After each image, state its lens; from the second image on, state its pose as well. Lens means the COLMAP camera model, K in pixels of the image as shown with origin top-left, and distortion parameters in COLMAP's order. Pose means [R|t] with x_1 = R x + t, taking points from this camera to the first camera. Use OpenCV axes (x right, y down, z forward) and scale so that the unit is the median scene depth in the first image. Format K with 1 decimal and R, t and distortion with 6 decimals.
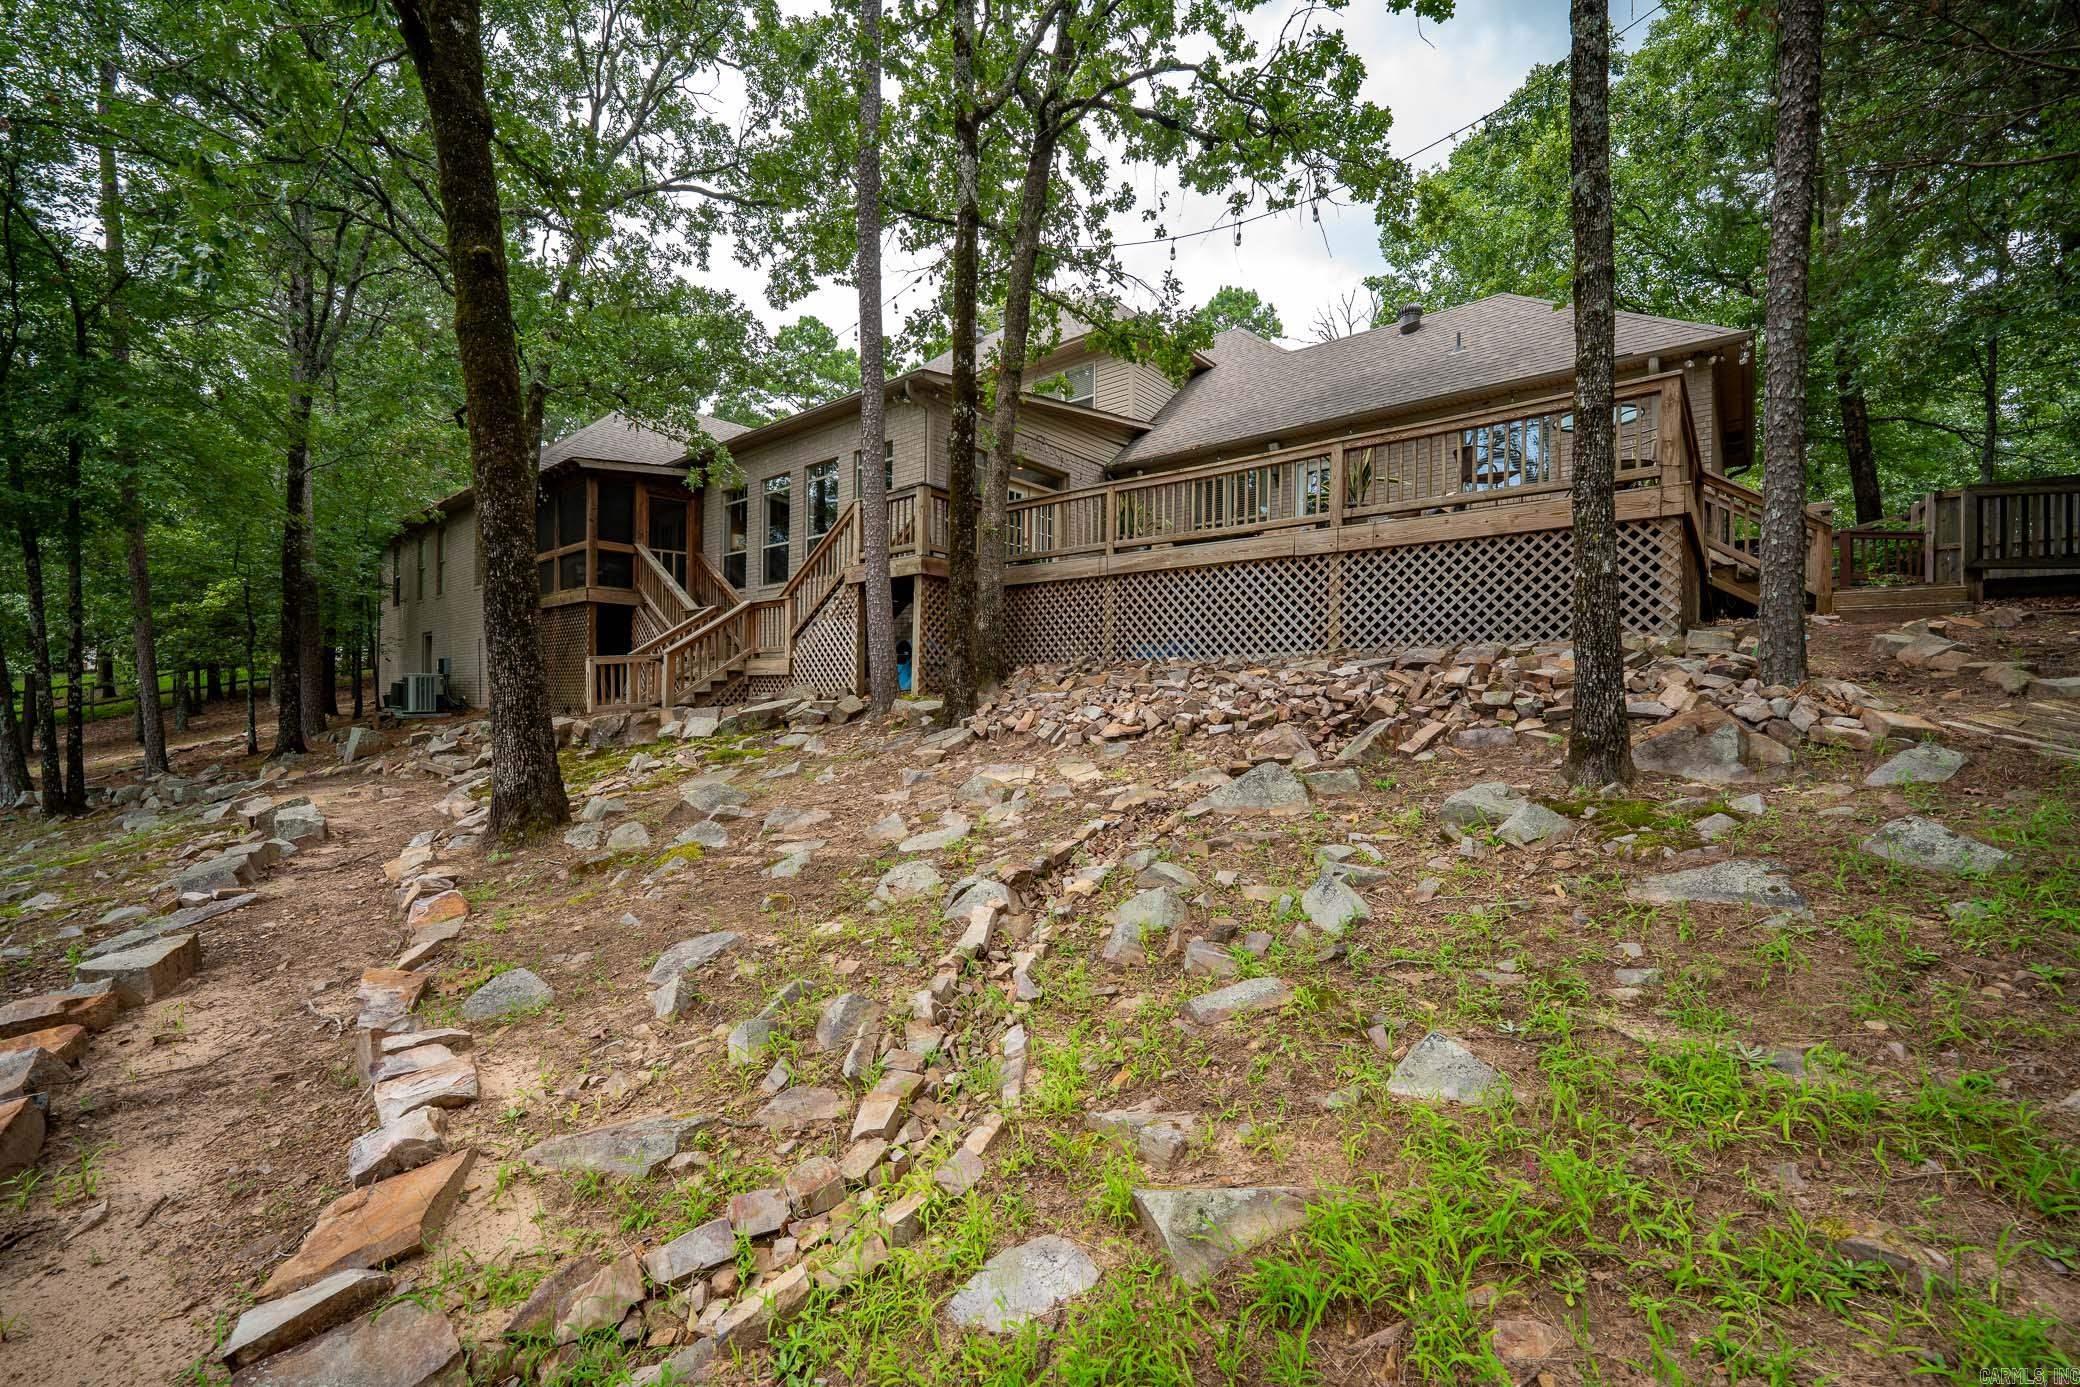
lens RADIAL K [[831.1, 0, 1040.1], [0, 831.1, 693.8], [0, 0, 1]] dist [-0.001983, -0.000127]
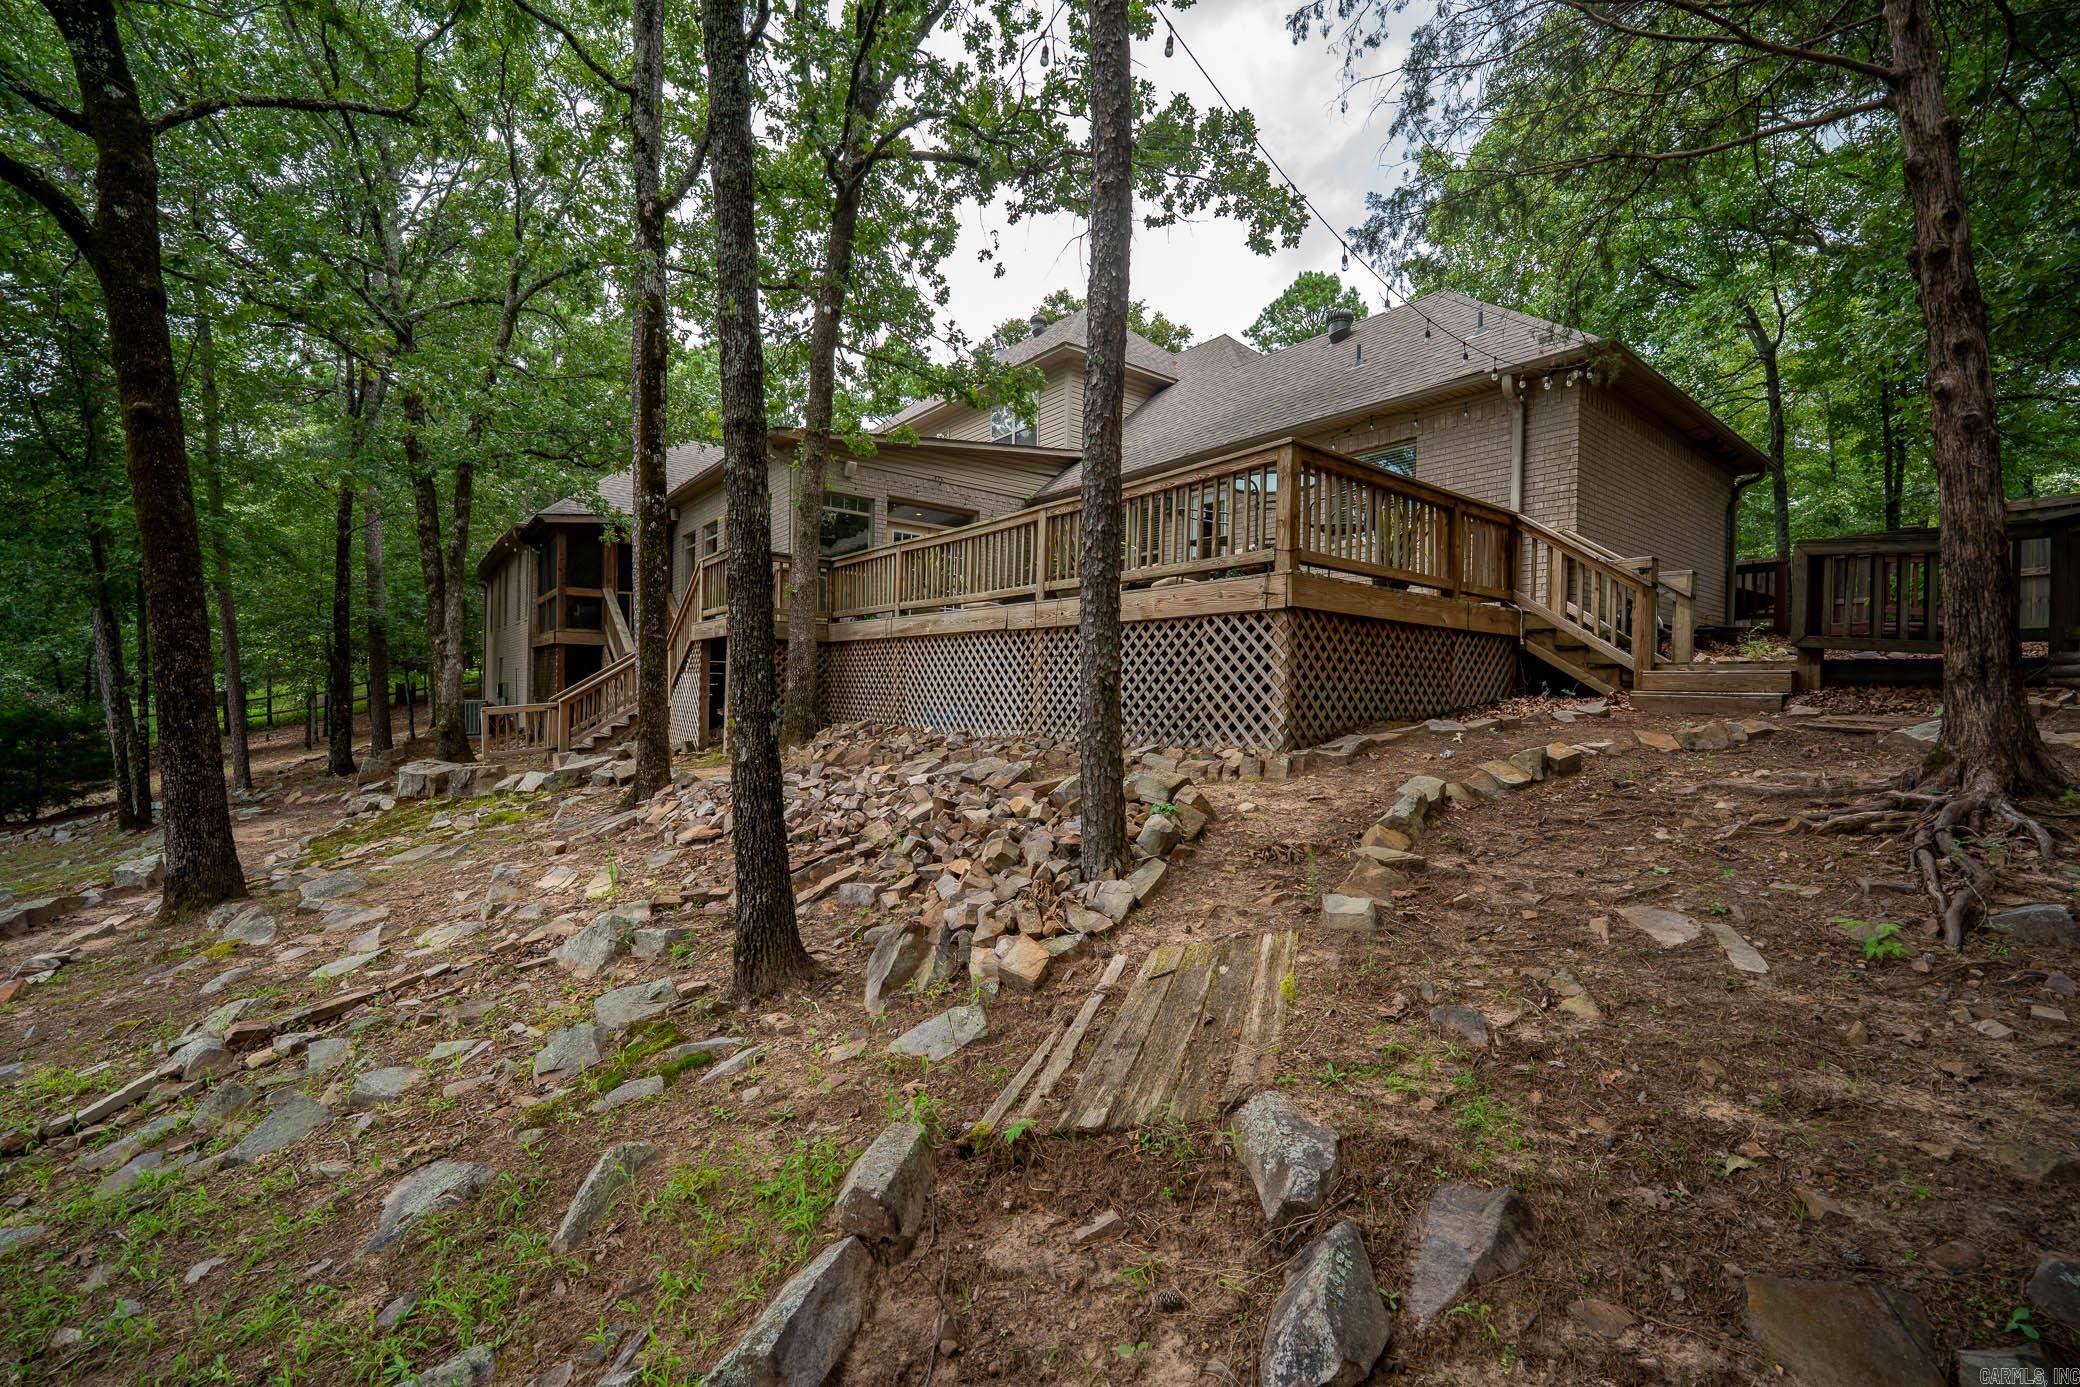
lens RADIAL K [[831.1, 0, 1038.8], [0, 831.1, 693.8], [0, 0, 1]] dist [-0.001983, -0.000127]
pose [[0.979790, 0.007065, -0.199902, 0.430327], [-0.005190, 0.999937, 0.009905, -0.083544], [0.199960, -0.008668, 0.979766, 0.067603]]
